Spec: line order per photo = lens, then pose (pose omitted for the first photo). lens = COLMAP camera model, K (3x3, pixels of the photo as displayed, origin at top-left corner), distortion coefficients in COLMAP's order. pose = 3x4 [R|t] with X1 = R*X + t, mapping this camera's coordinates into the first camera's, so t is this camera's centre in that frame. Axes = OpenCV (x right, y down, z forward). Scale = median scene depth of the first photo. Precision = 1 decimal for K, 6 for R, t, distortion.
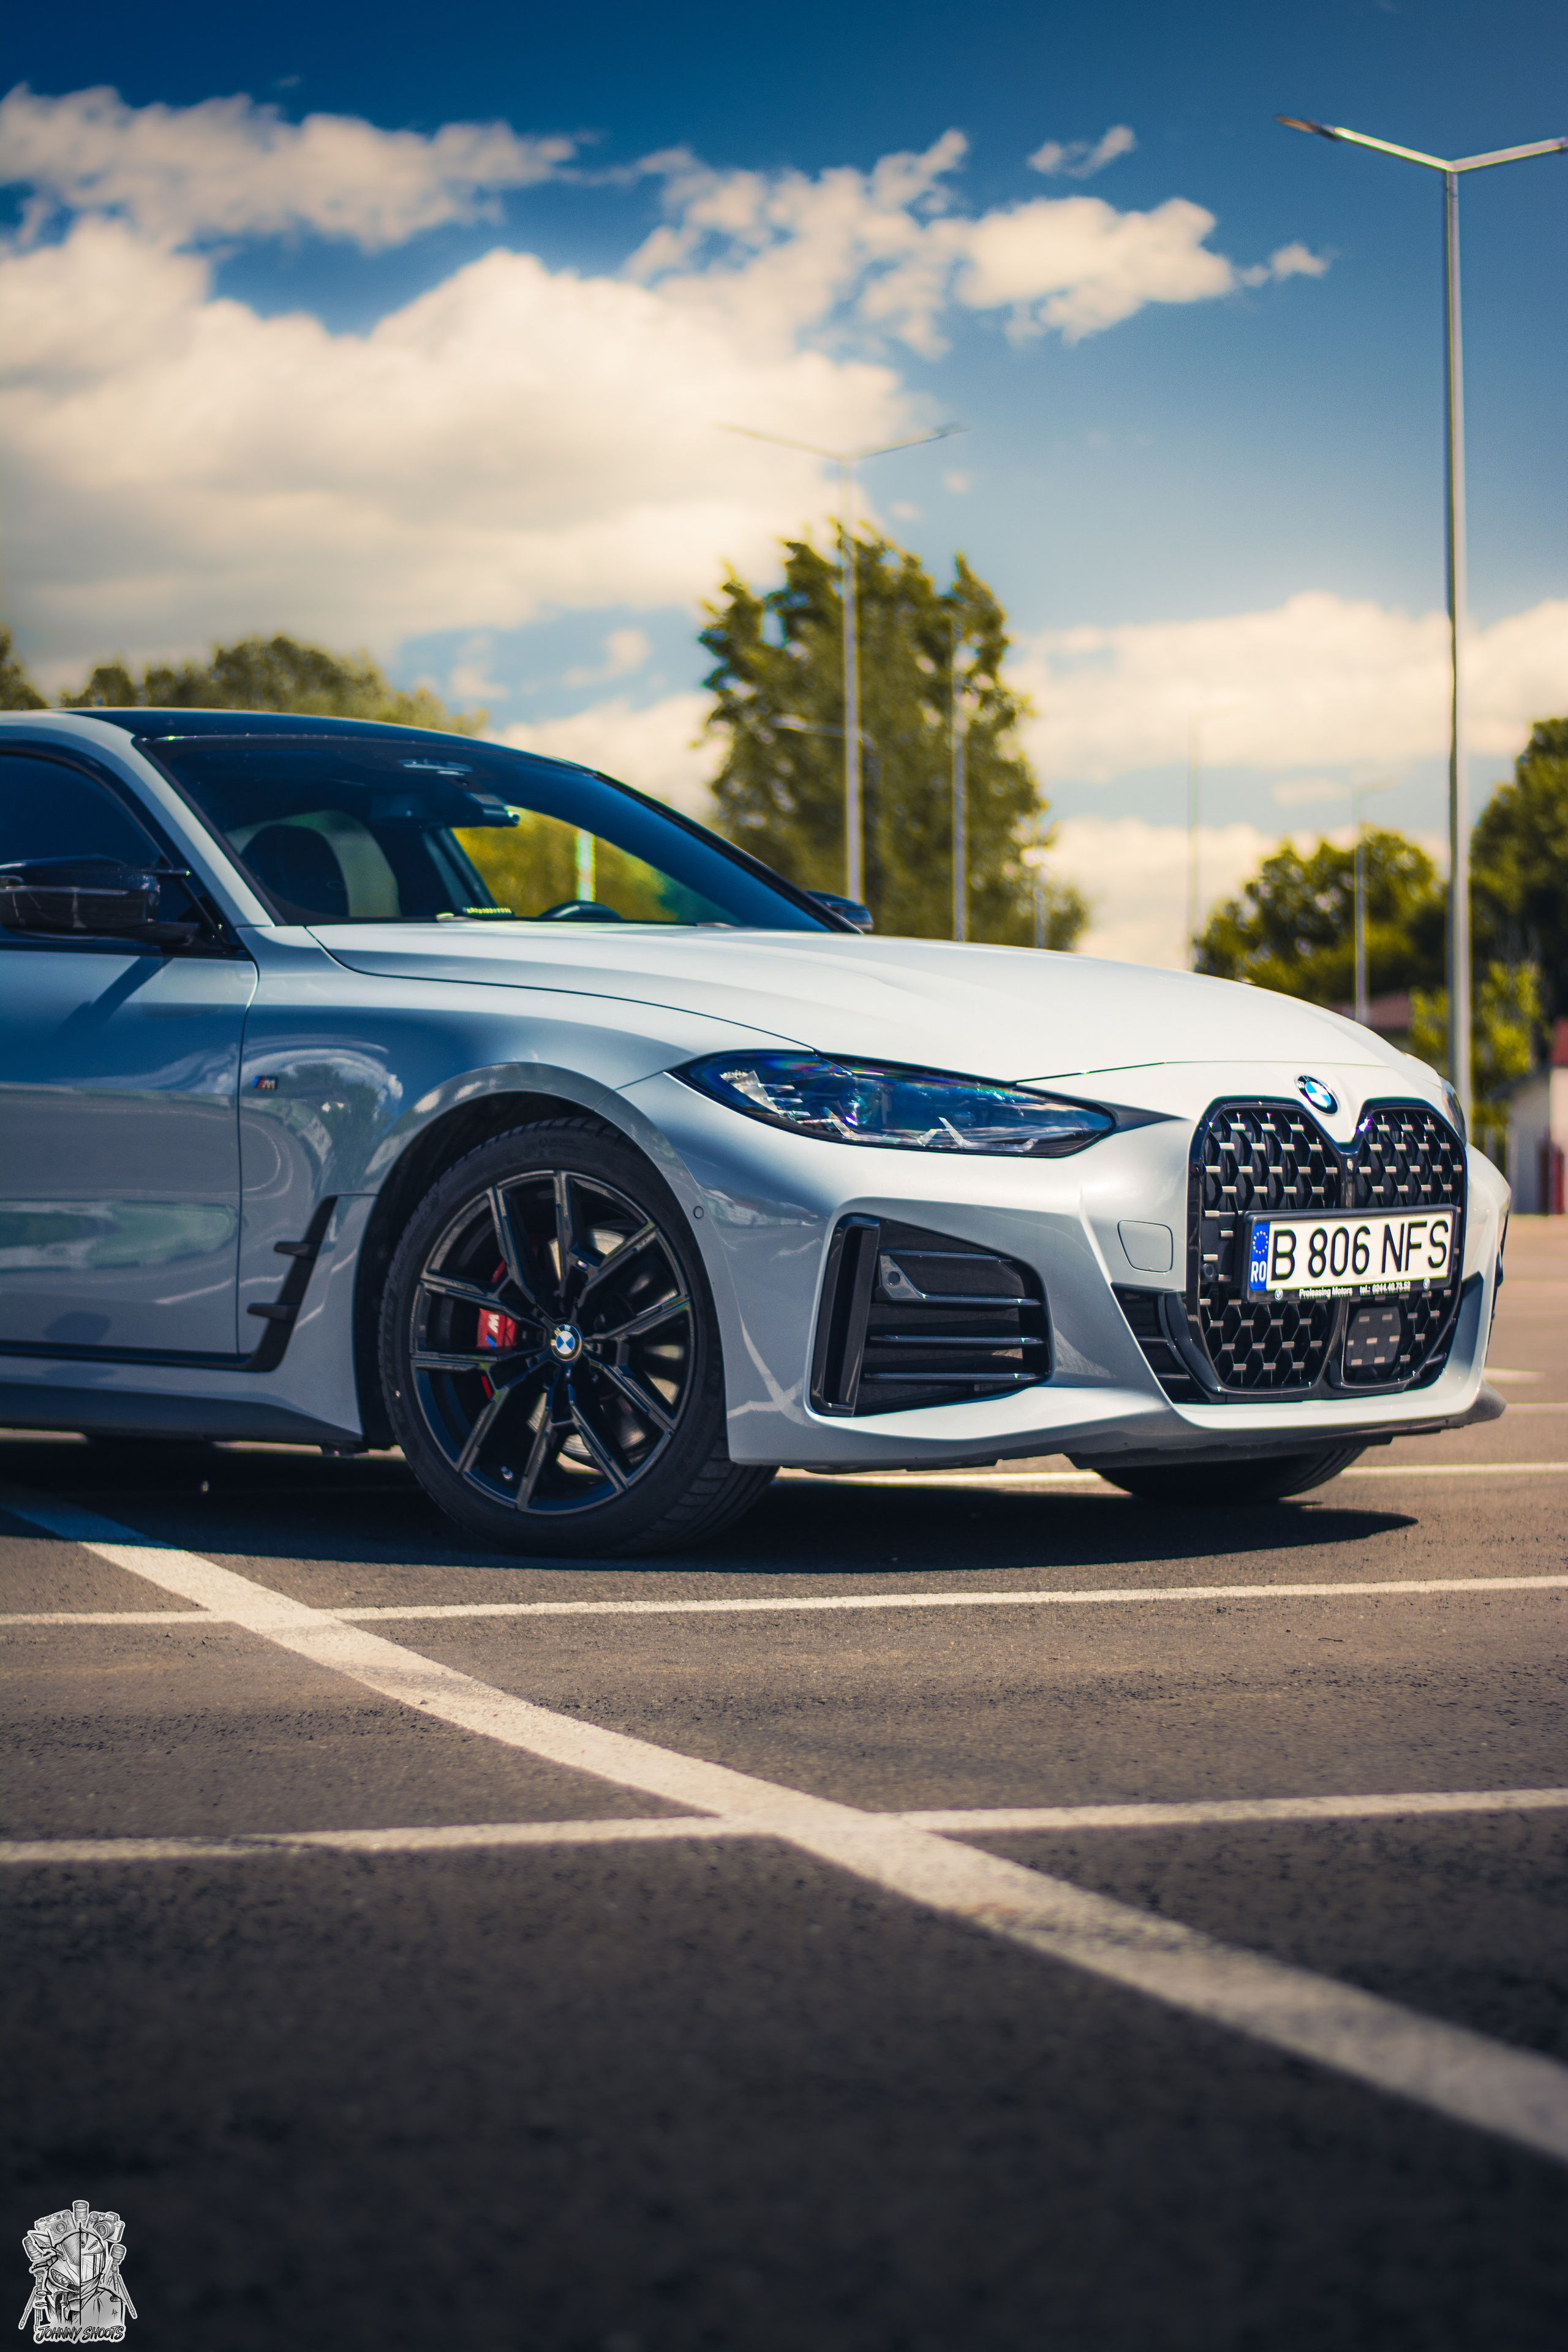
lens RADIAL K [[5216.5, 0, 784.0], [0, 5216.5, 1176.0], [0, 0, 1]] dist [-0.110132, 0.187872]
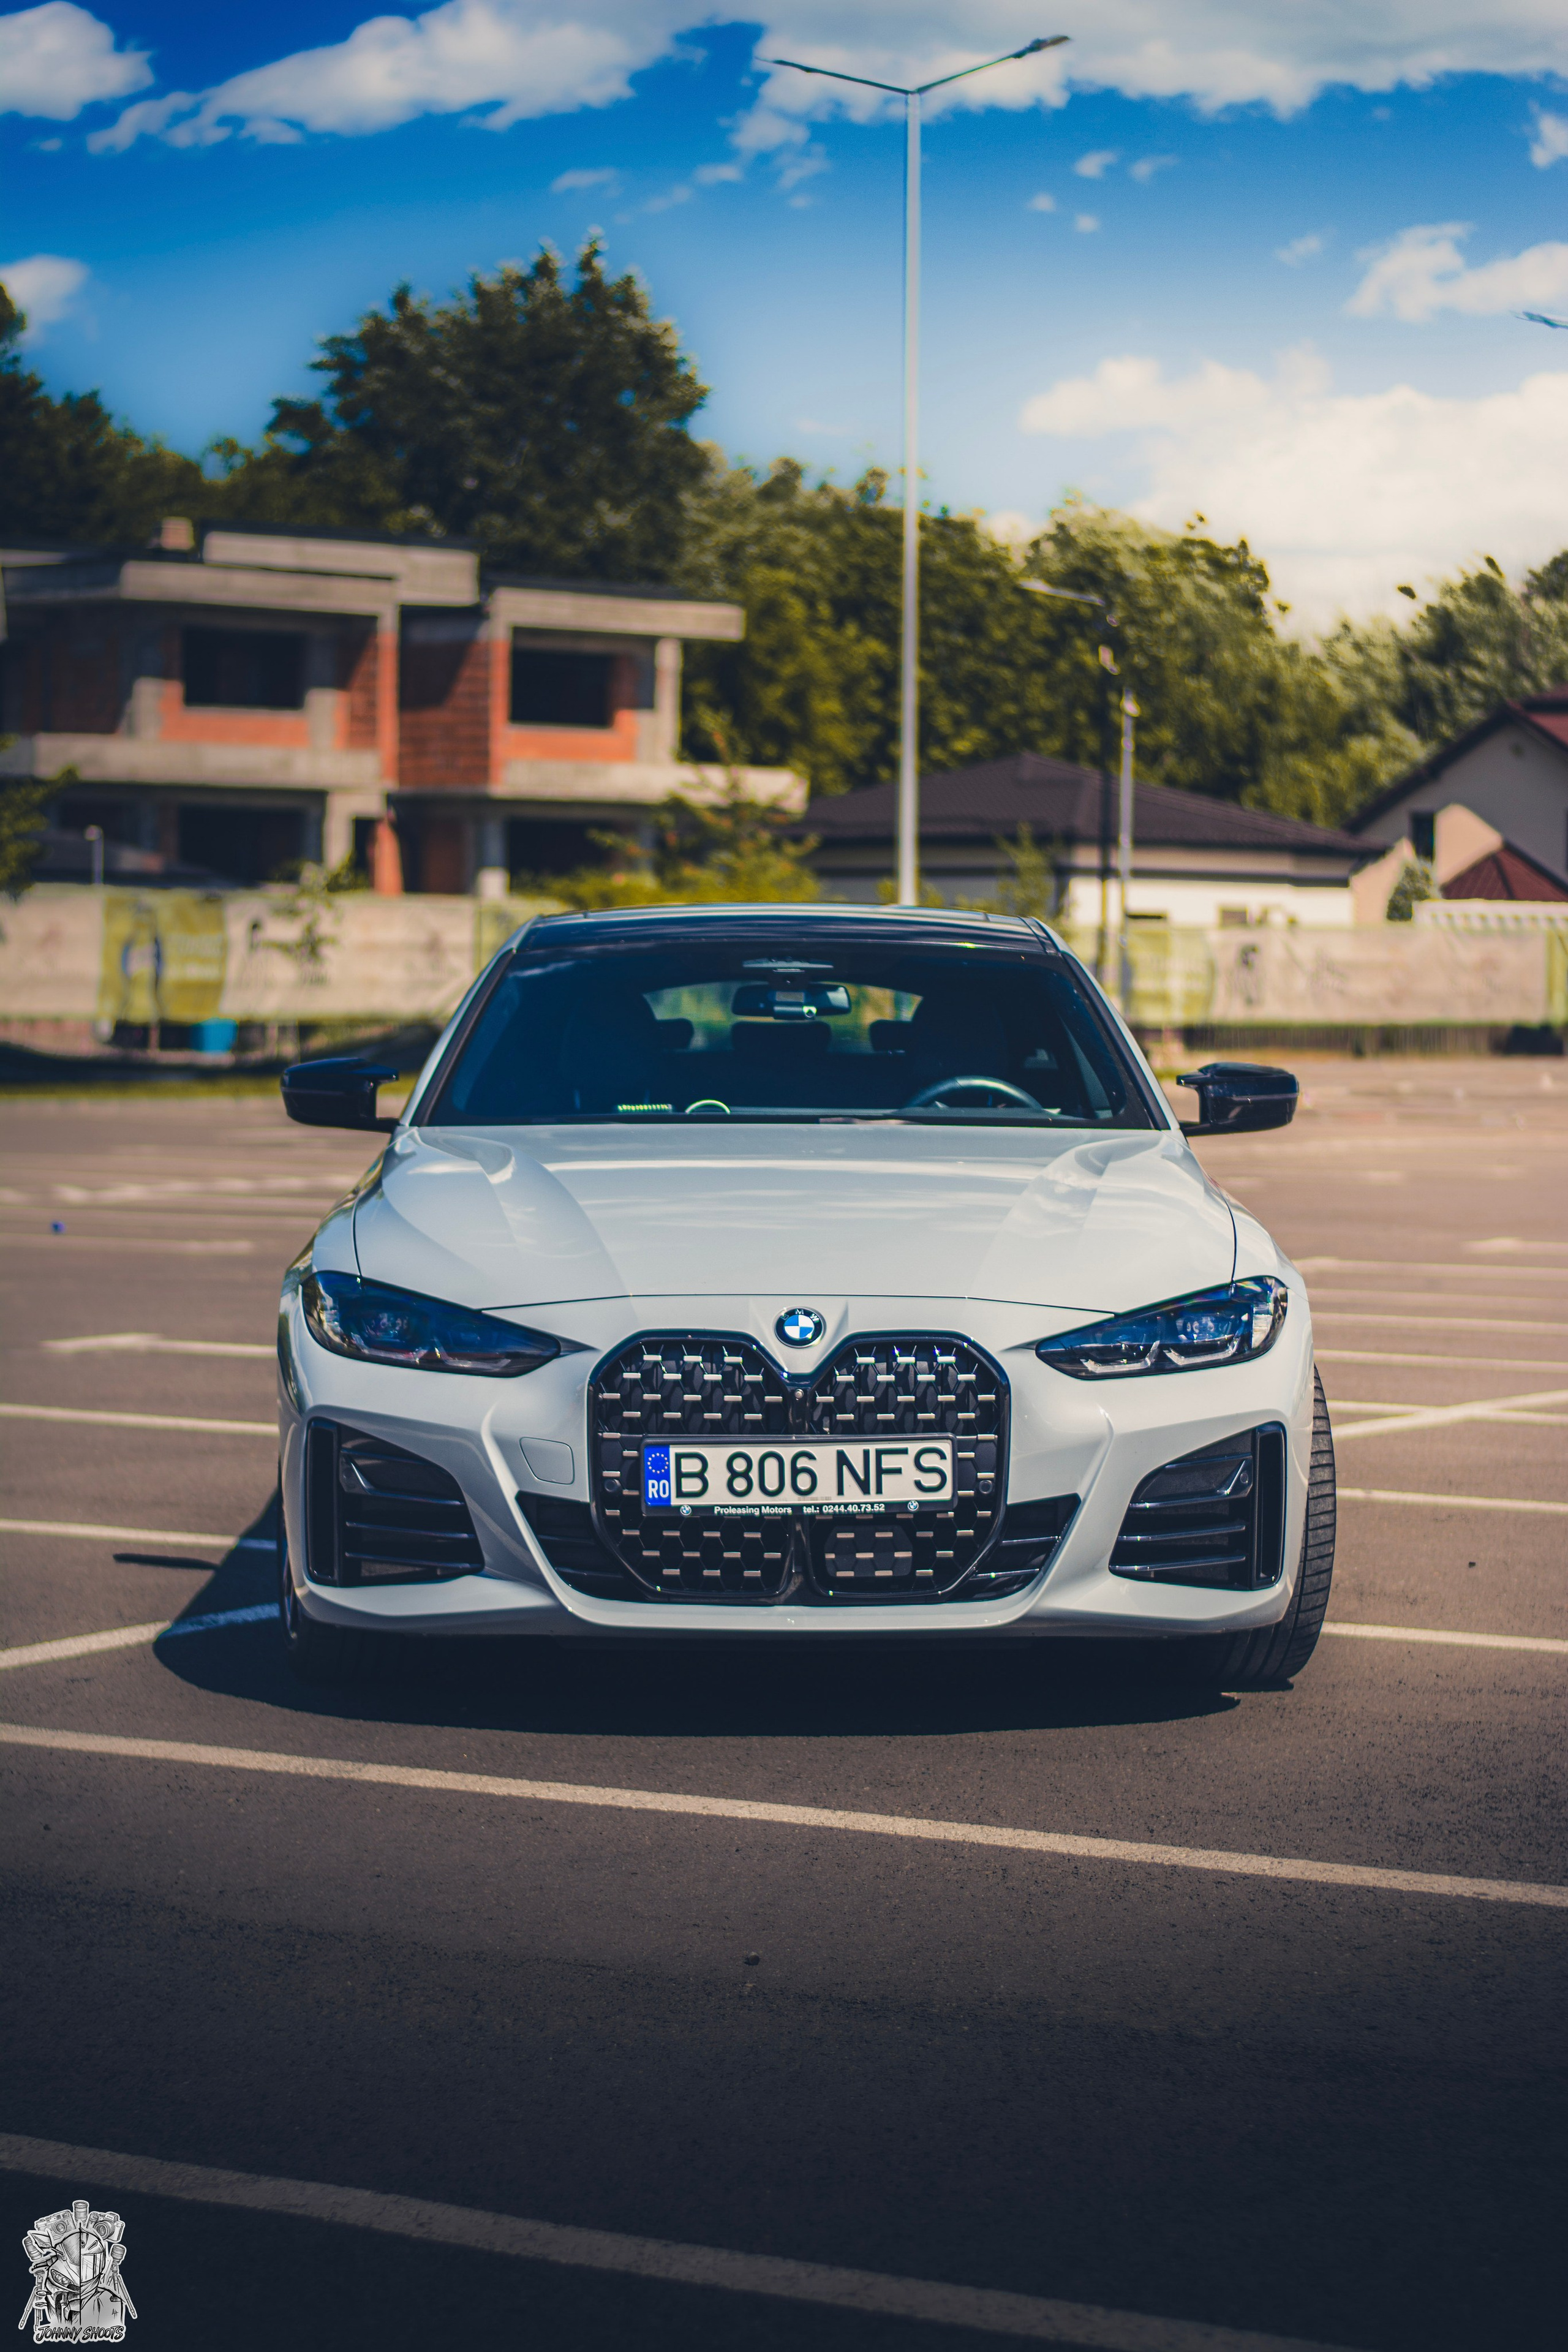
lens RADIAL K [[5216.5, 0, 784.0], [0, 5216.5, 1176.0], [0, 0, 1]] dist [-0.110132, 0.187872]
pose [[0.685217, 0.035925, -0.727452, 0.906954], [-0.009373, 0.999135, 0.040513, -0.092855], [0.728279, -0.020942, 0.684961, 0.252783]]
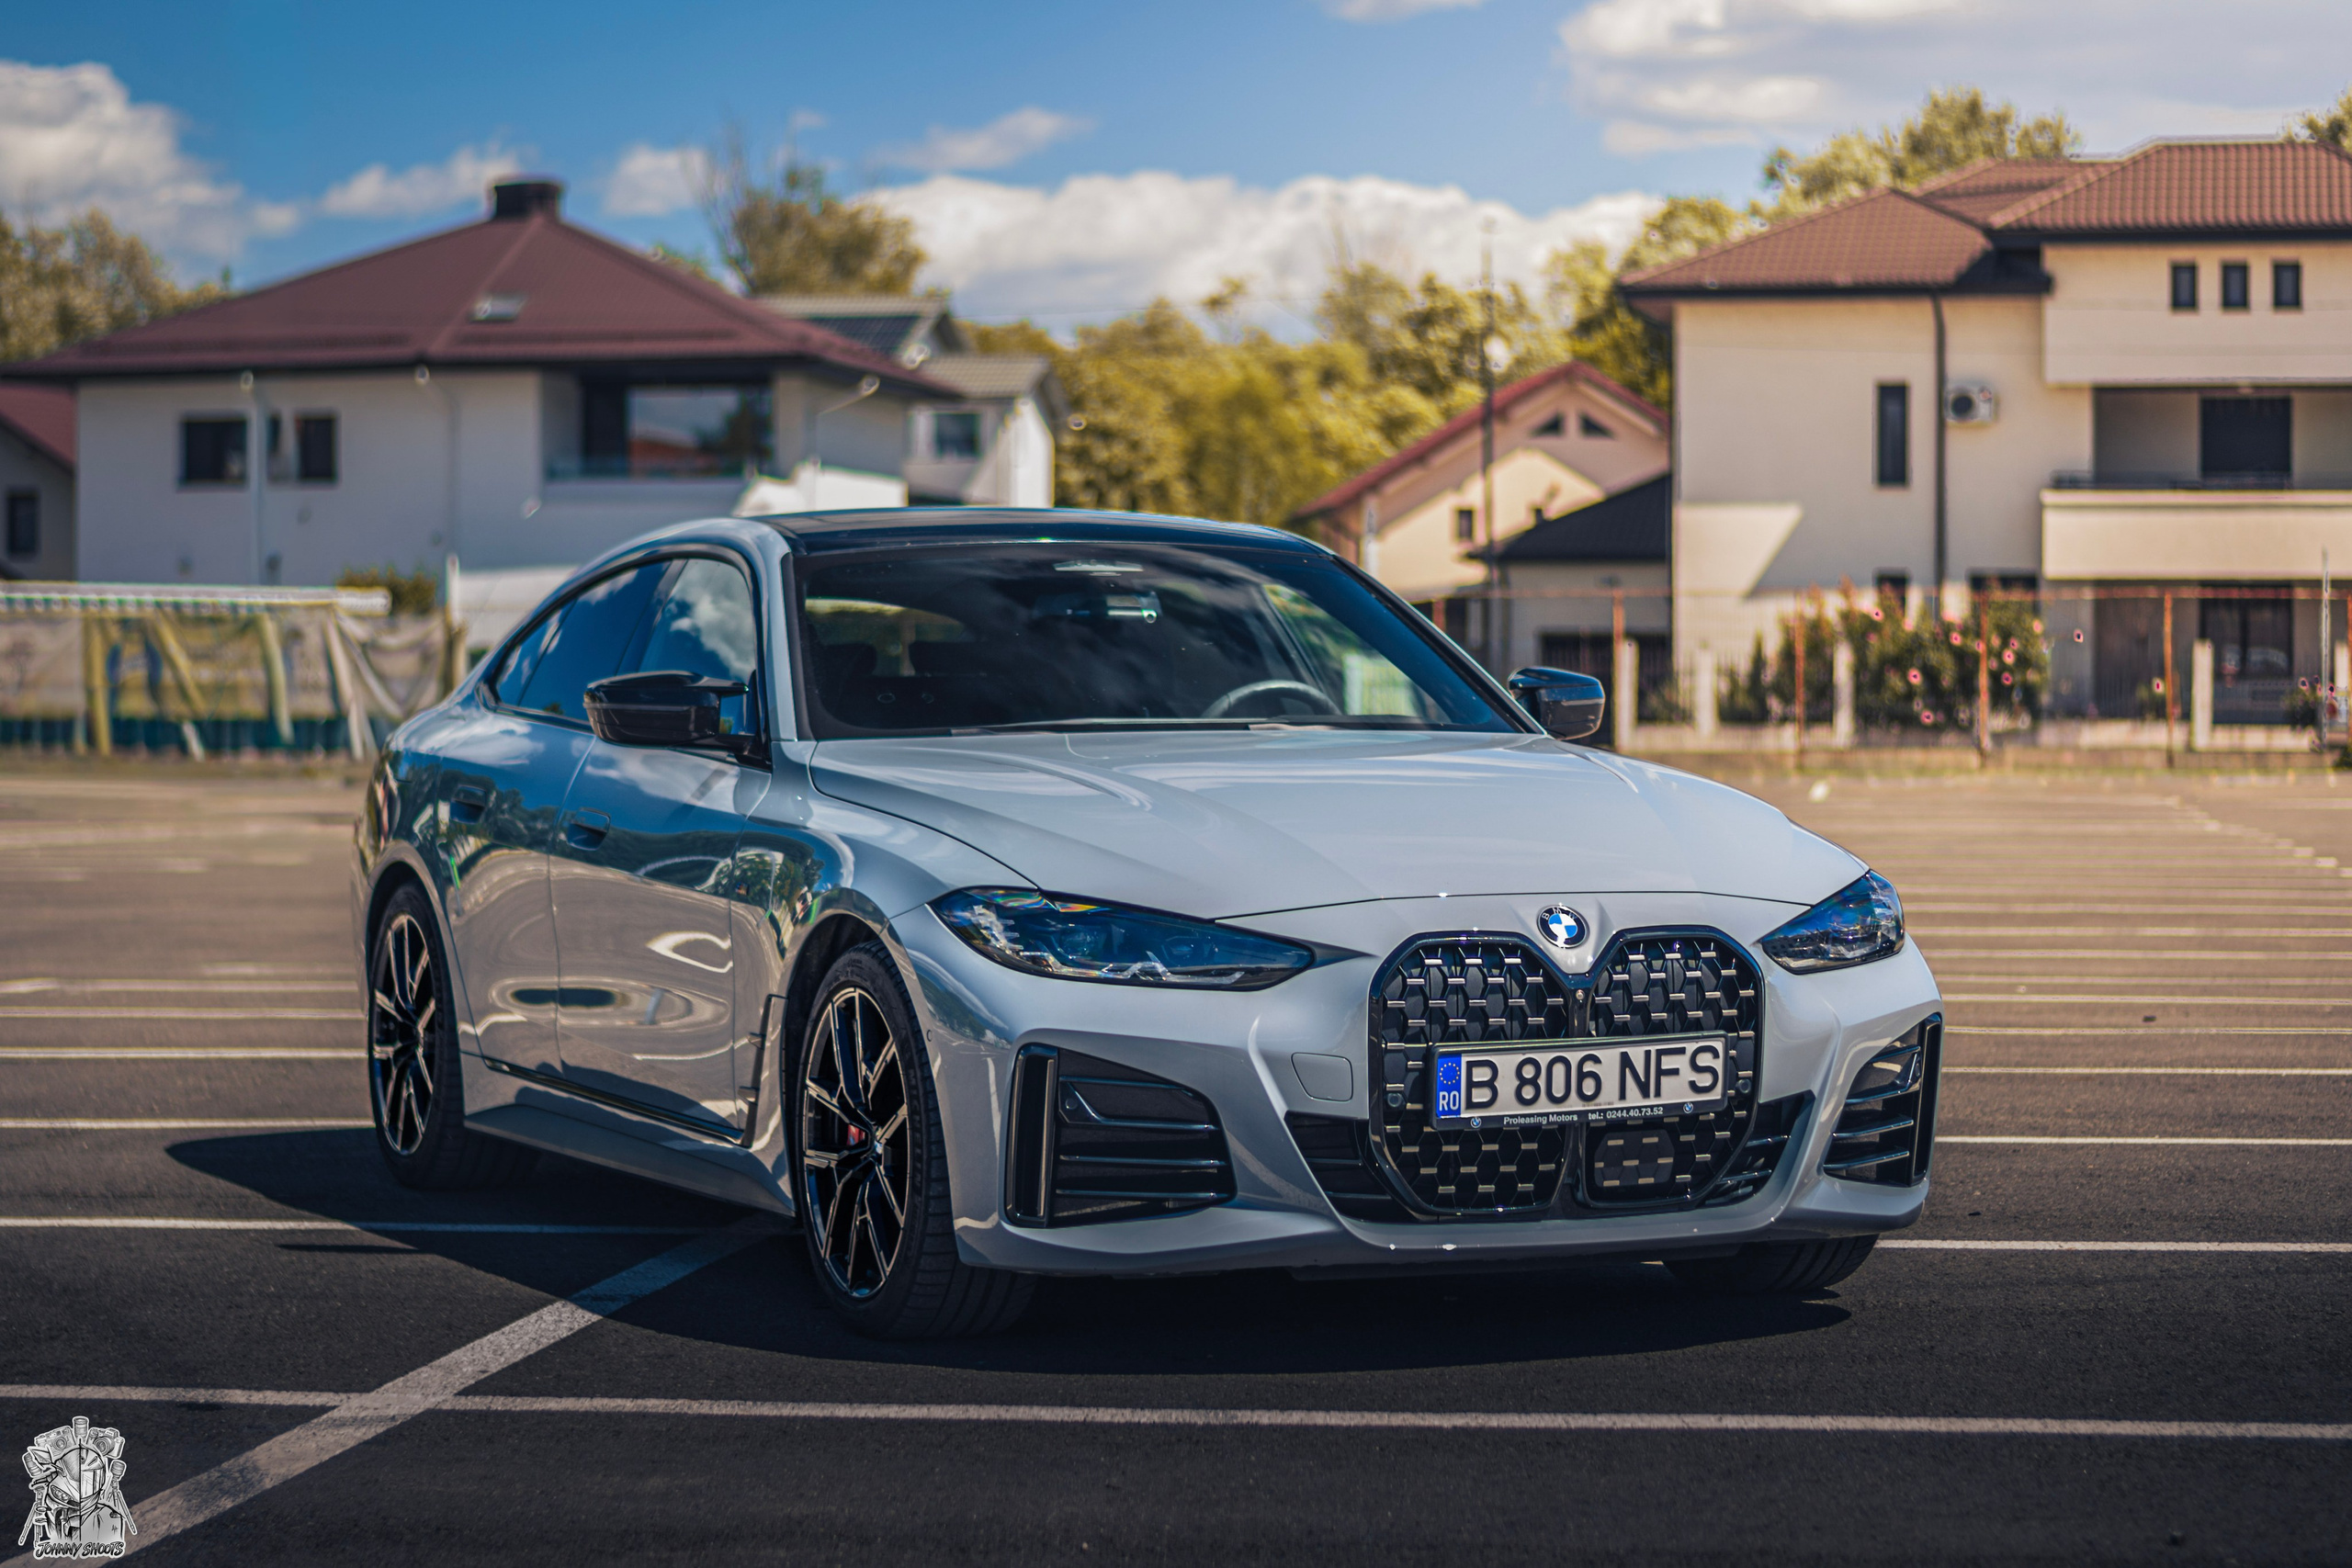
lens RADIAL K [[5523.0, 0, 1176.0], [0, 5523.0, 784.0], [0, 0, 1]] dist [-0.053257, -0.708063]
pose [[0.912452, 0.007199, -0.409120, 0.489322], [0.001088, 0.999799, 0.020020, -0.067011], [0.409182, -0.018713, 0.912261, -0.036639]]
